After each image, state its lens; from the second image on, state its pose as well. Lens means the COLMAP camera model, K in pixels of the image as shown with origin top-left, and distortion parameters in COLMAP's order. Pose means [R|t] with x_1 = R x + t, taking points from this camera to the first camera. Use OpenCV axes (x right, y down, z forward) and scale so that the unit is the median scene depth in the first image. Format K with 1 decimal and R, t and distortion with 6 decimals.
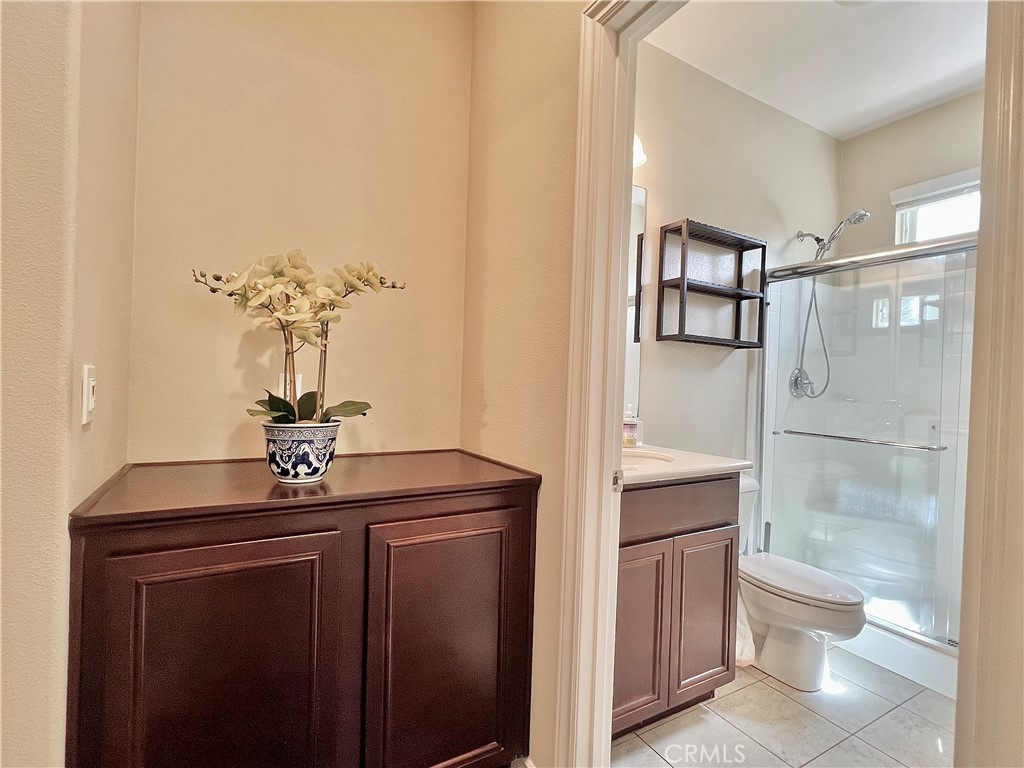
lens RADIAL K [[486.6, 0, 508.2], [0, 486.6, 383.2], [0, 0, 1]] dist [-0.000256, -0.000905]
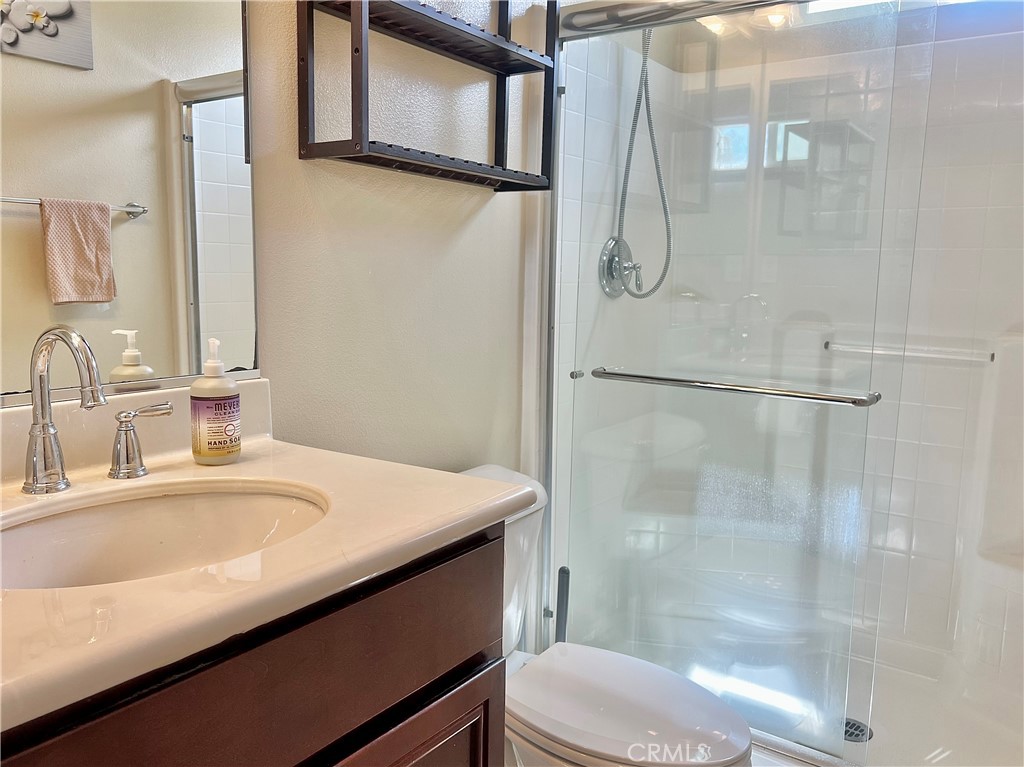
lens RADIAL K [[803.9, 0, 512.0], [0, 803.9, 383.5], [0, 0, 1]] dist [0.051111, -0.000246]
pose [[0.903737, -0.073754, 0.421686, 0.161610], [0.011901, 0.988995, 0.147472, -0.006215], [-0.427922, -0.128258, 0.894669, 0.323956]]
